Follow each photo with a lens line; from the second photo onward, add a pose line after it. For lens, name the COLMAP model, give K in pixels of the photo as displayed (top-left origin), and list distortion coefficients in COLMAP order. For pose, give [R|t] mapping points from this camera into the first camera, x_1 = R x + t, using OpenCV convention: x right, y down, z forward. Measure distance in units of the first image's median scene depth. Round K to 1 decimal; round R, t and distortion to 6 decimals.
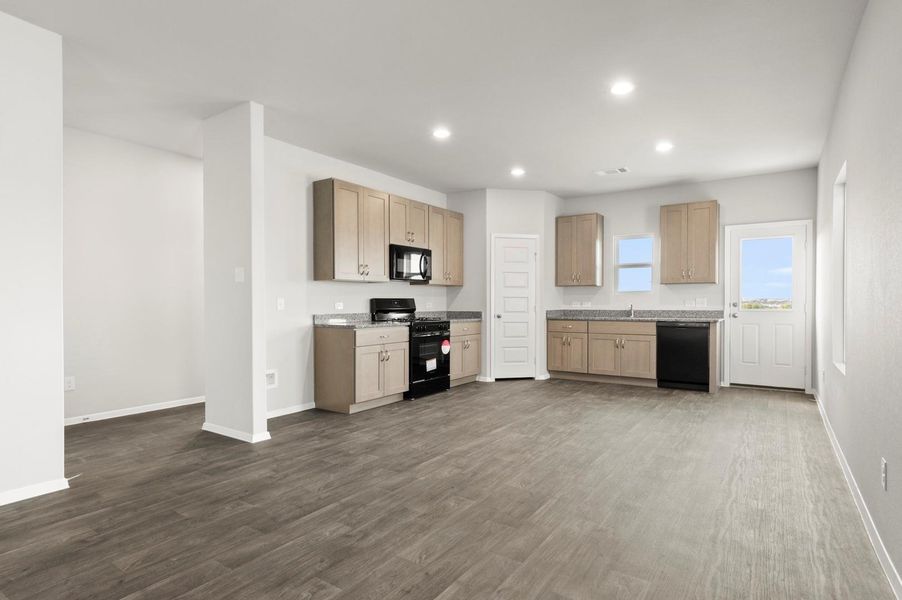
lens RADIAL K [[474.7, 0, 466.1], [0, 474.7, 305.8], [0, 0, 1]] dist [0.003833, -0.007457]
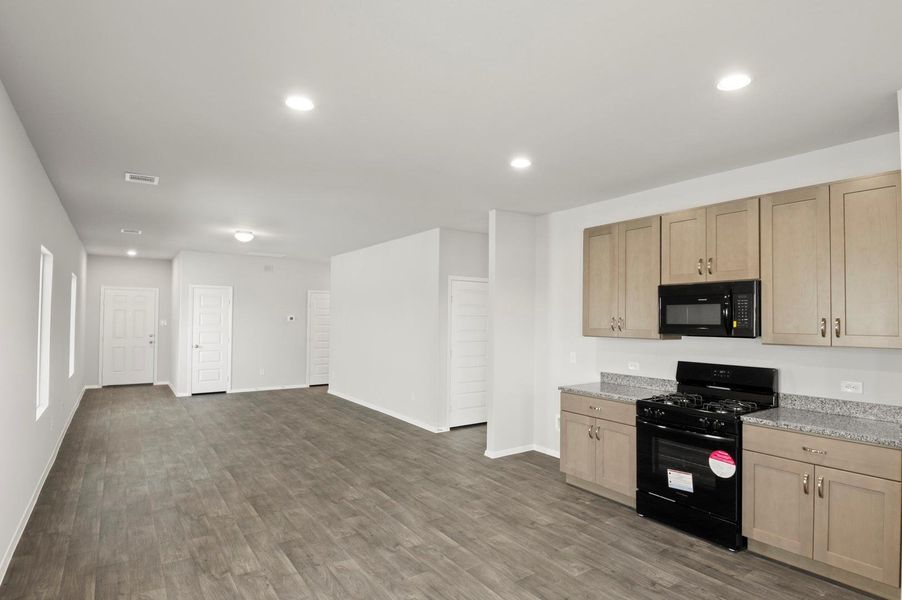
lens RADIAL K [[474.7, 0, 465.6], [0, 474.7, 306.5], [0, 0, 1]] dist [0.003833, -0.007457]
pose [[-0.357027, -0.029449, -0.933630, 0.535392], [-0.019979, 0.999515, -0.023887, -0.067889], [0.933880, 0.010125, -0.357442, 0.876910]]
